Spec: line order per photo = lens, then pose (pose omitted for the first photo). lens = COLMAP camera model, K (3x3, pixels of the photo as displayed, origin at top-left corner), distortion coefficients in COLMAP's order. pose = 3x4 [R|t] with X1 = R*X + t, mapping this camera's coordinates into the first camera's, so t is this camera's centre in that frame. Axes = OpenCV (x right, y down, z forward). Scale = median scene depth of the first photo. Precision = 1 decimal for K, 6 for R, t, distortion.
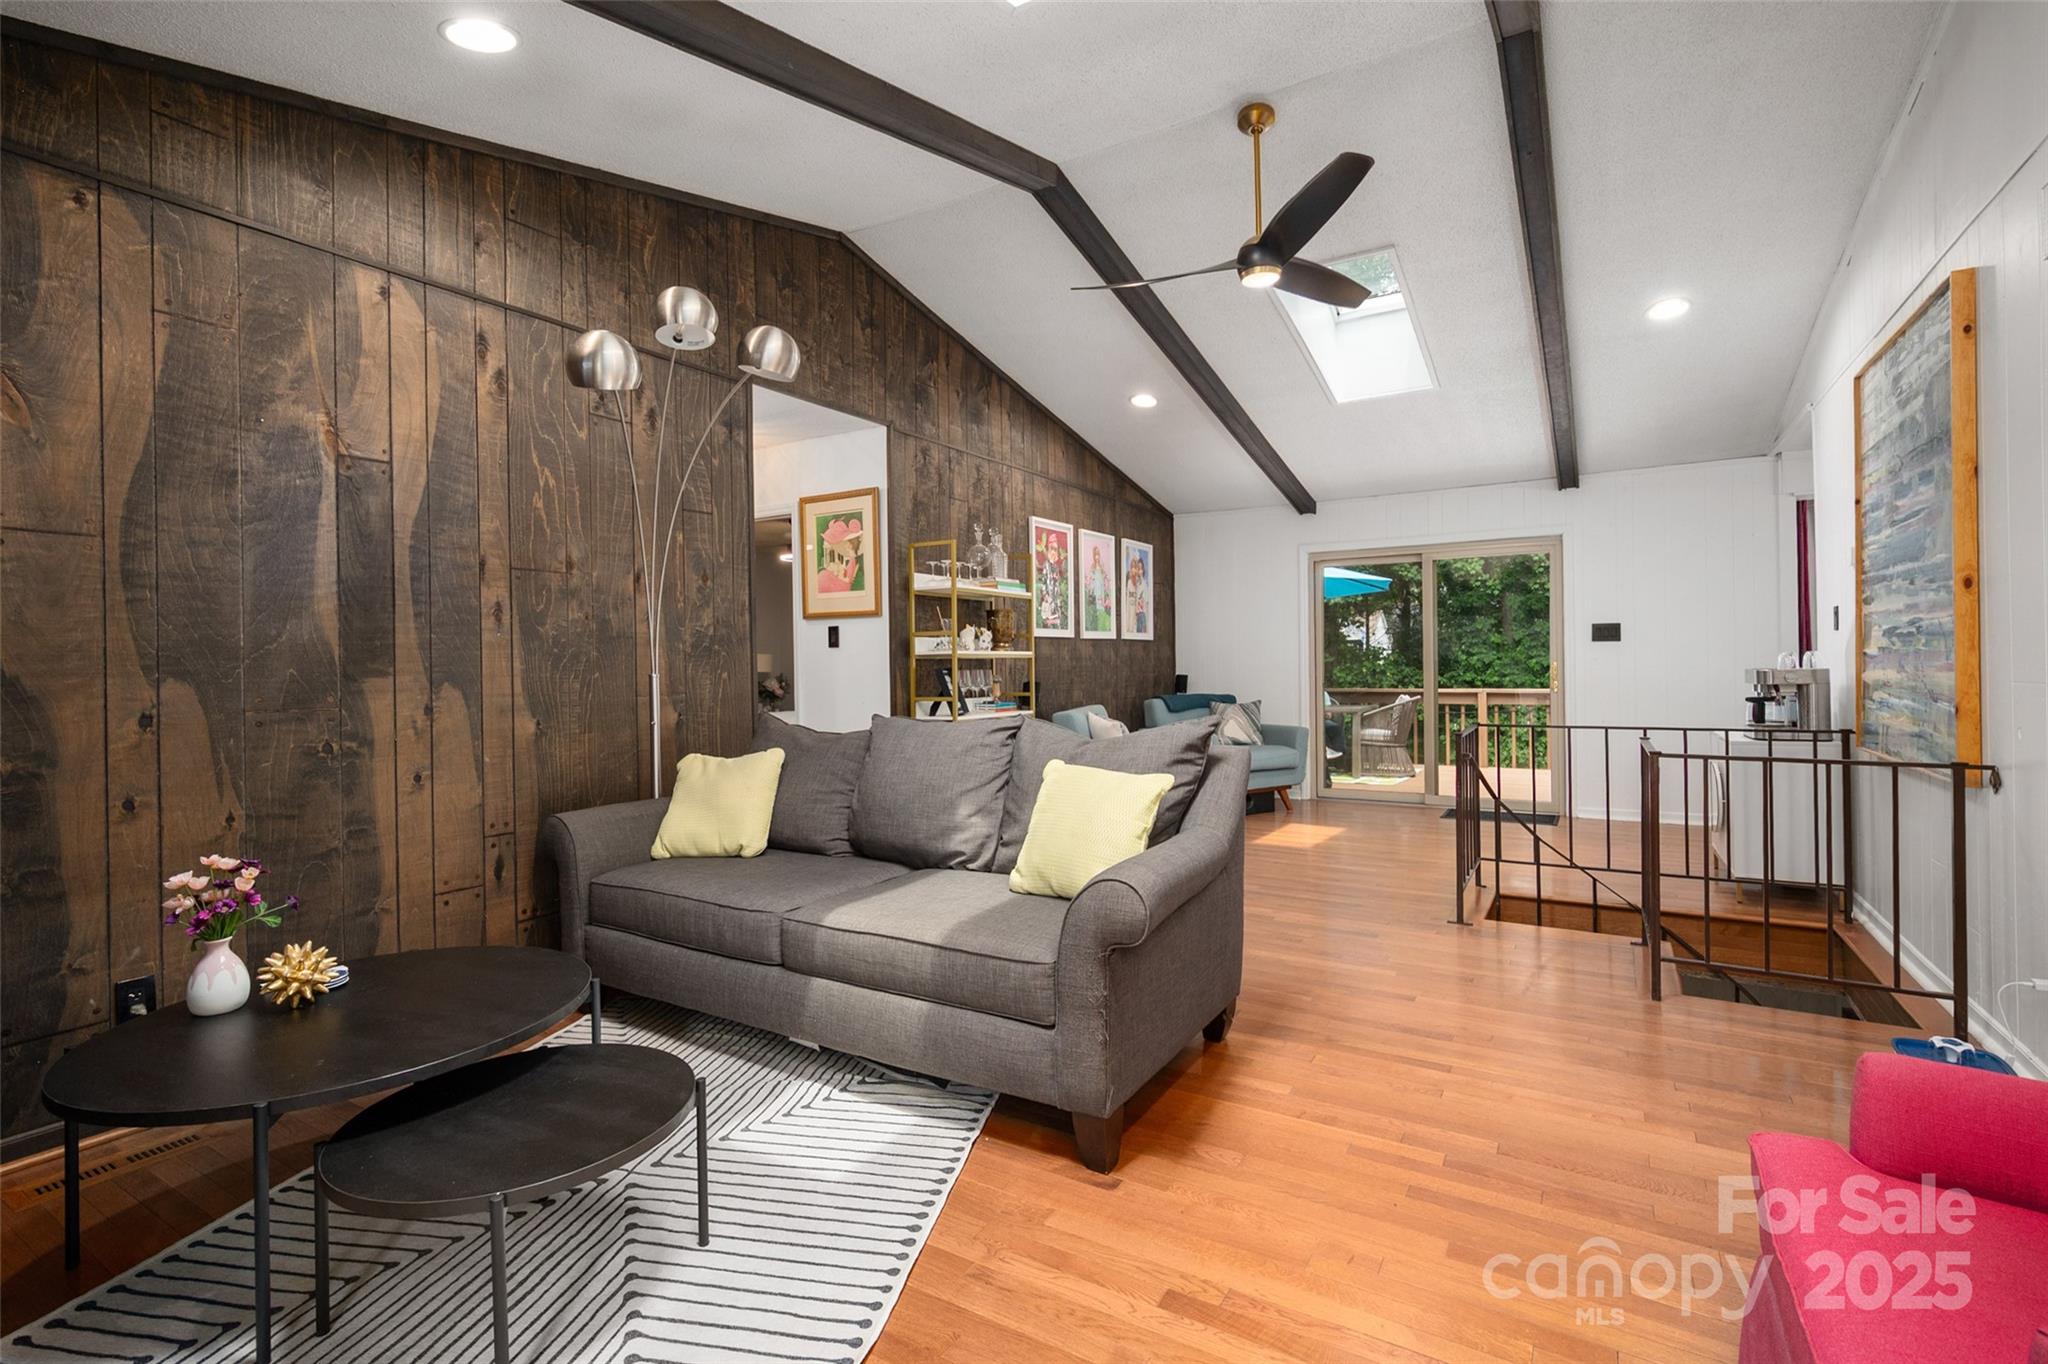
lens RADIAL K [[937.4, 0, 1025.6], [0, 937.4, 670.2], [0, 0, 1]] dist [-0.000753, 0.000101]
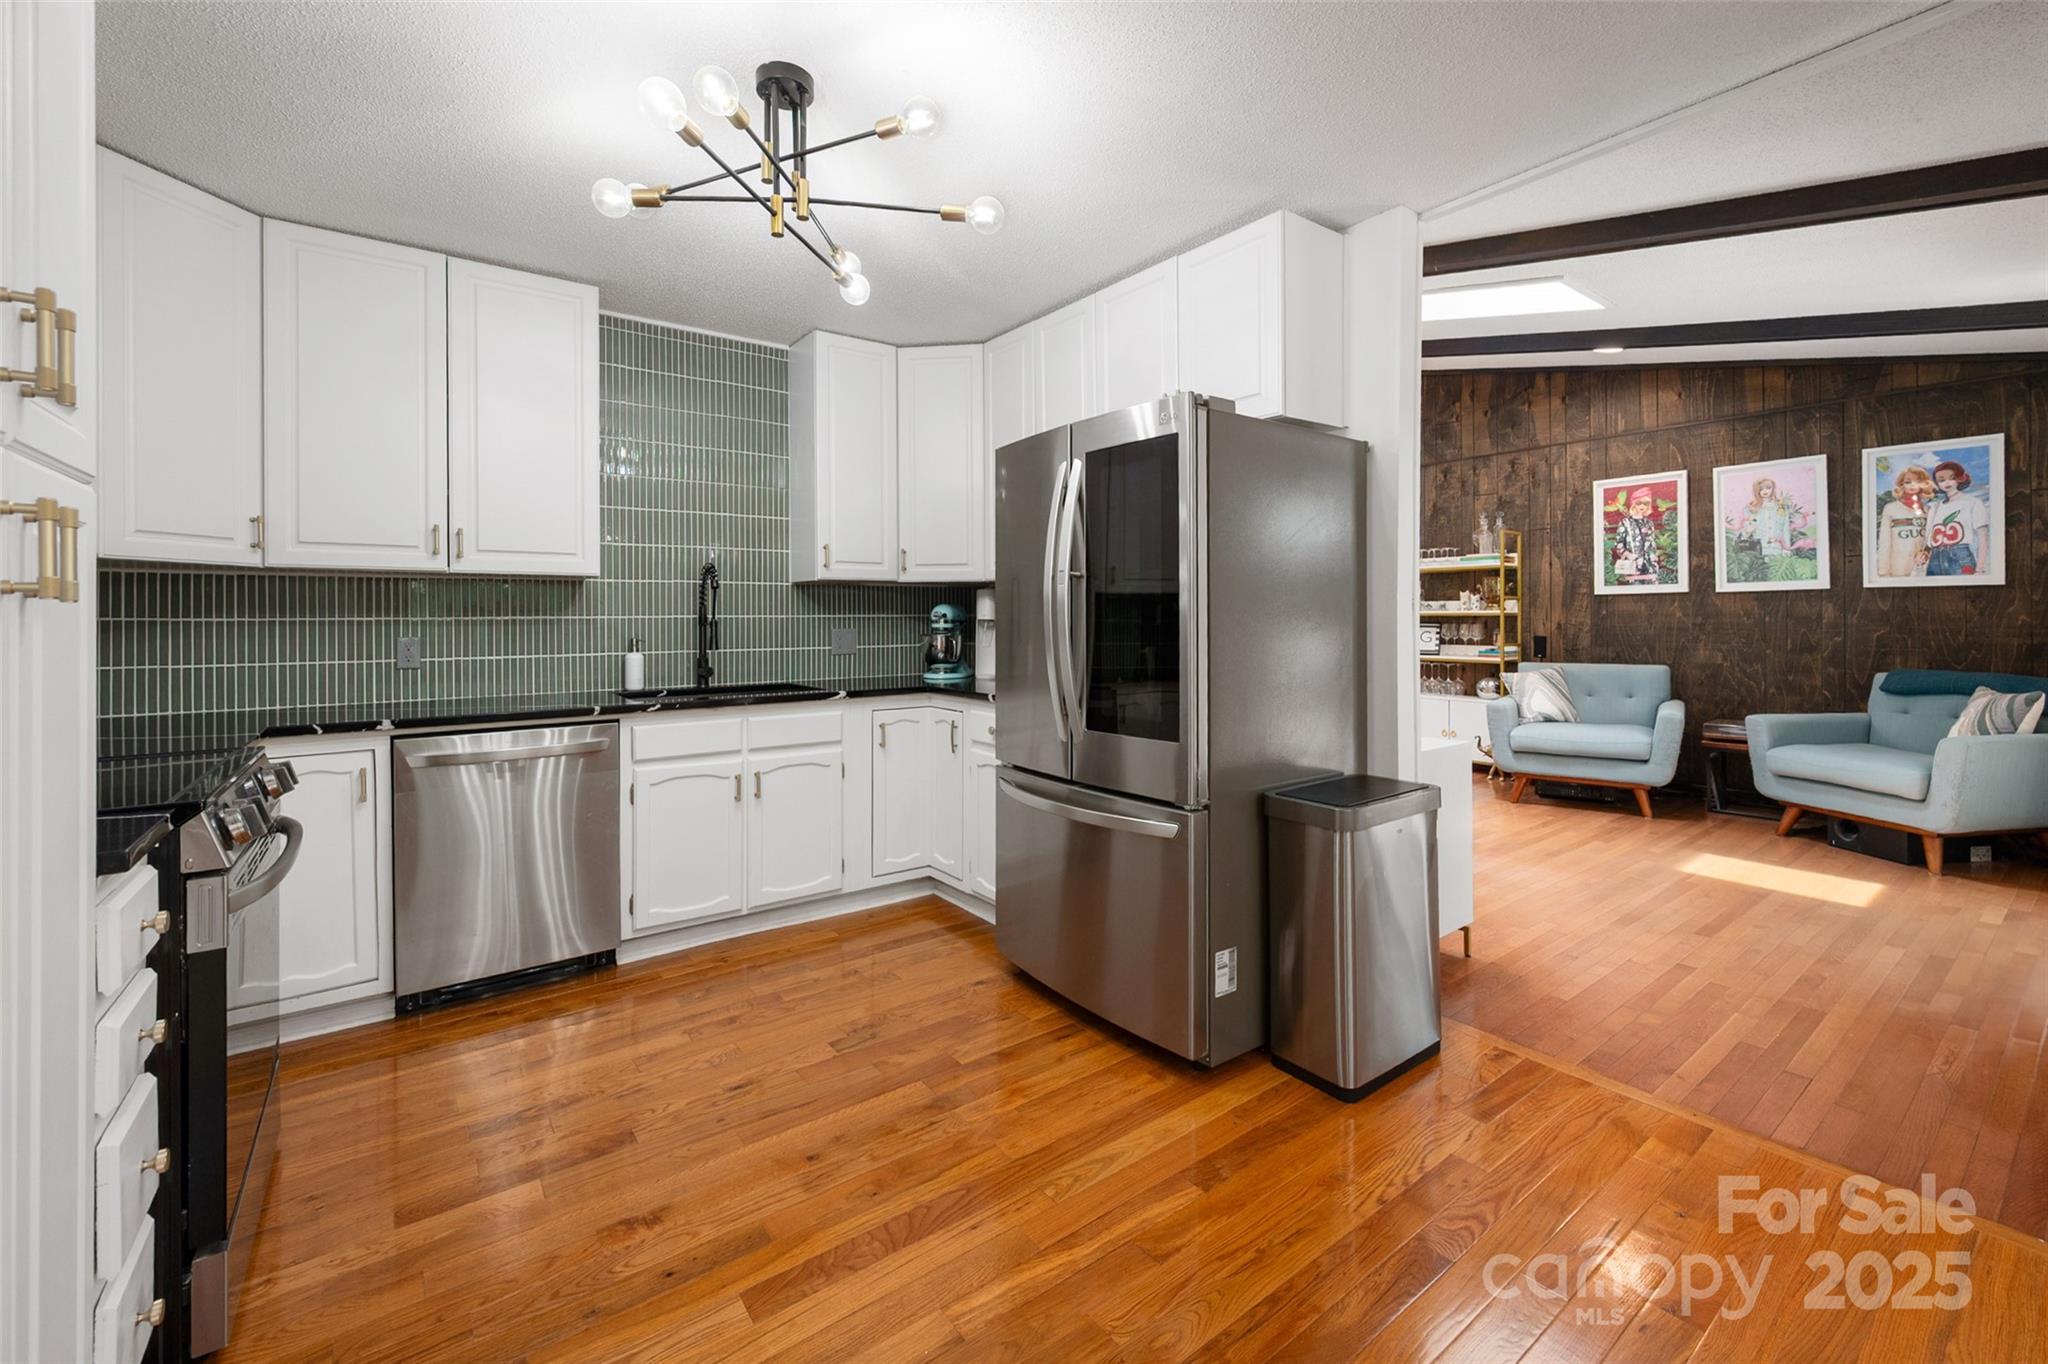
lens RADIAL K [[837.9, 0, 1039.6], [0, 837.9, 613.1], [0, 0, 1]] dist [-0.005979, 0.000932]
pose [[-0.361238, 0.010250, -0.932417, 1.066280], [0.003499, 0.999947, 0.009637, -0.024759], [0.932467, 0.000219, -0.361255, 0.718148]]
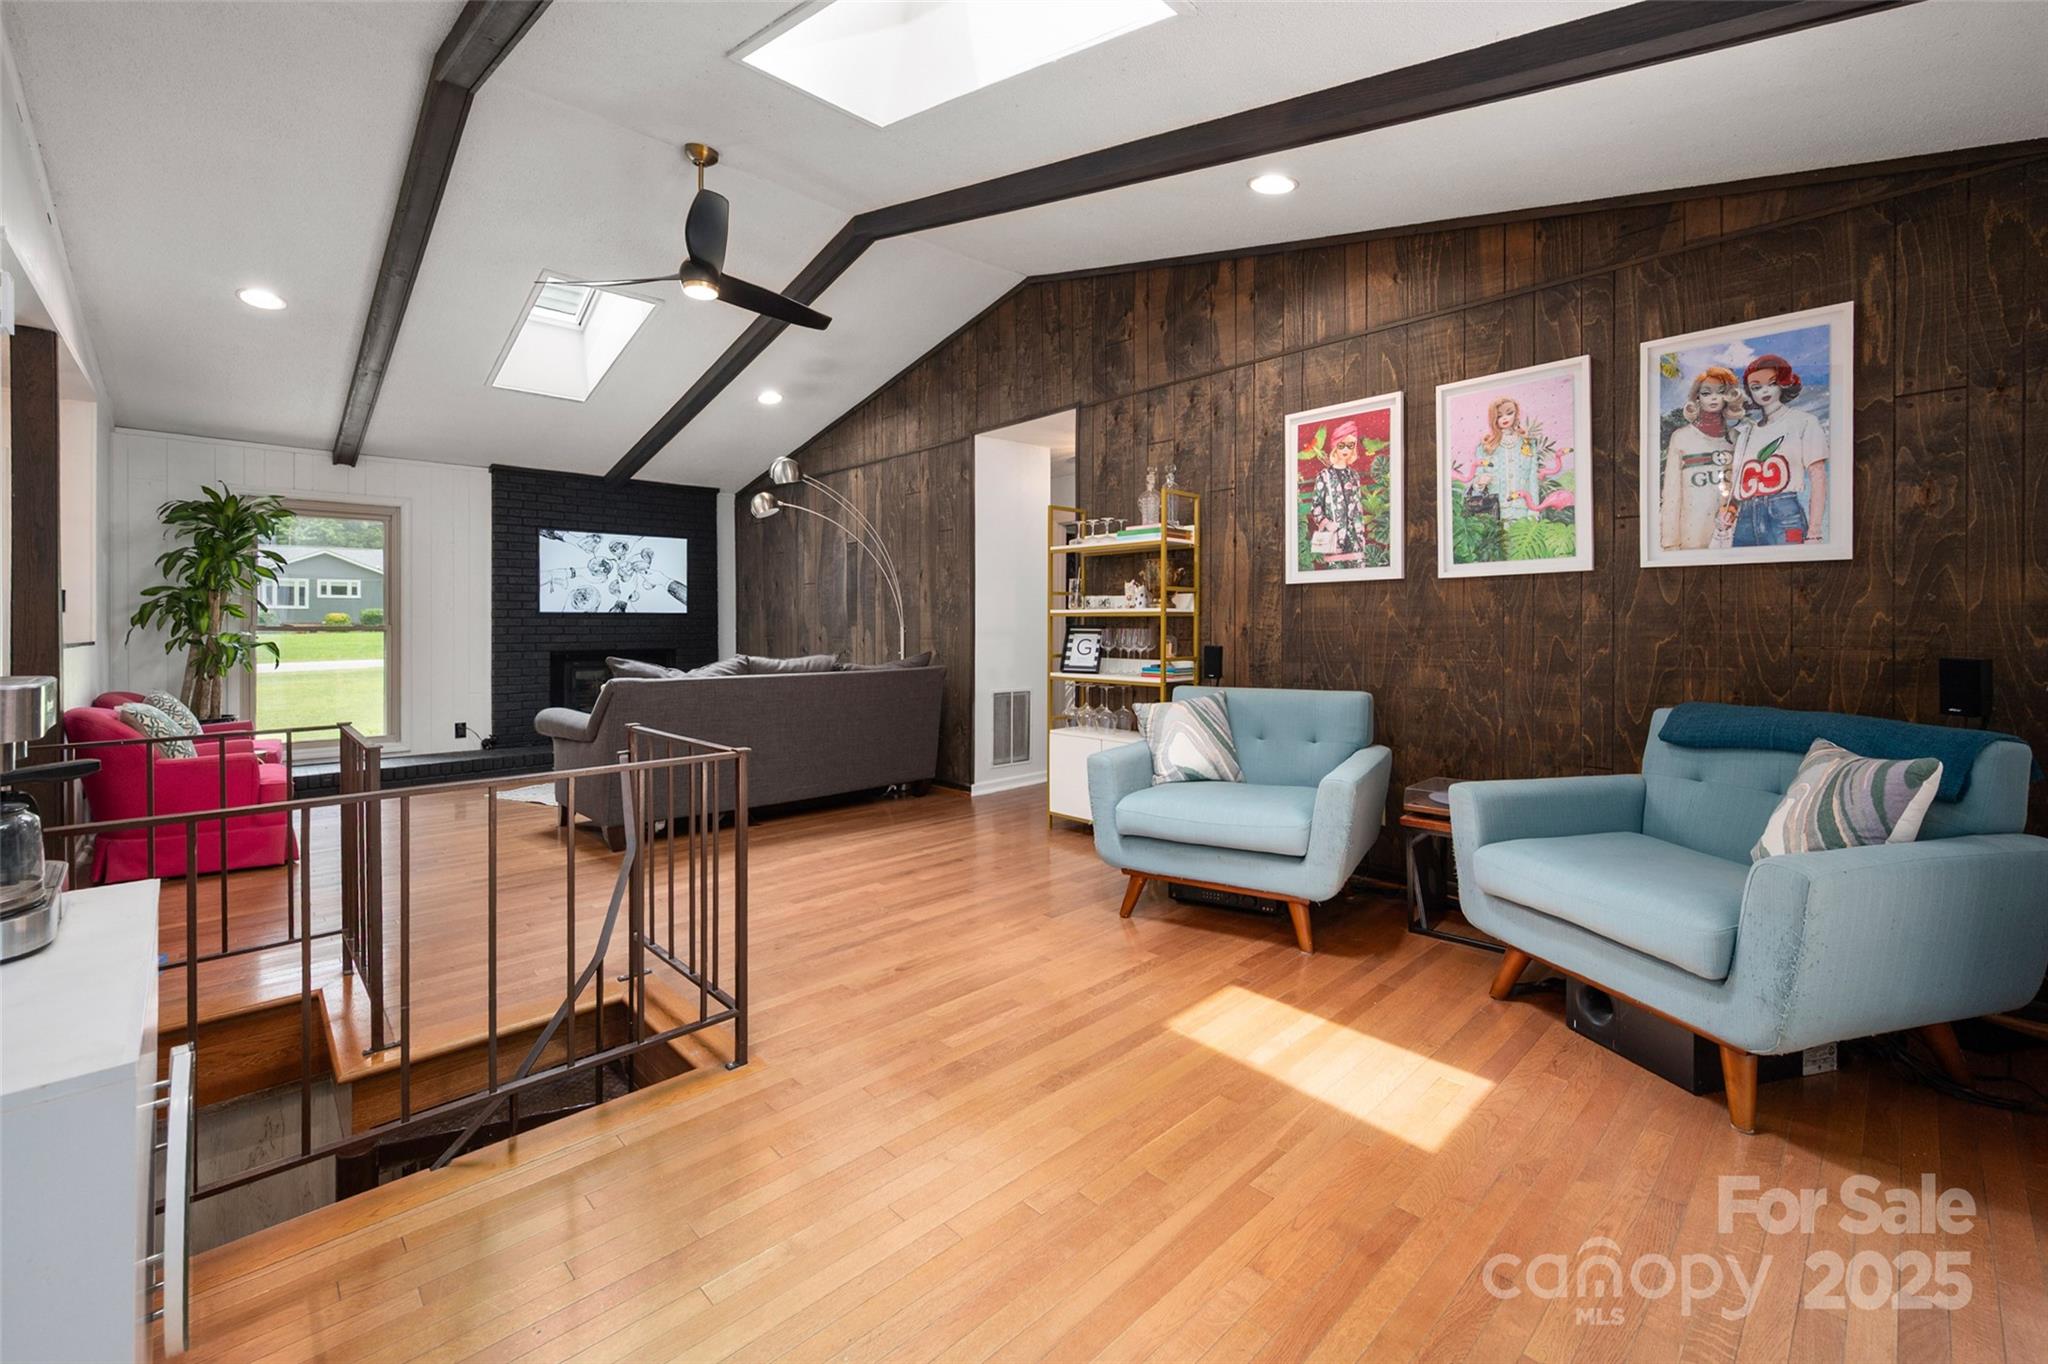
lens RADIAL K [[837.9, 0, 1022.9], [0, 837.9, 629.5], [0, 0, 1]] dist [-0.005979, 0.000932]
pose [[-0.254651, 0.018611, -0.966854, 0.643361], [0.000117, 0.999815, 0.019214, -0.012959], [0.967033, 0.004780, -0.254606, 0.921200]]
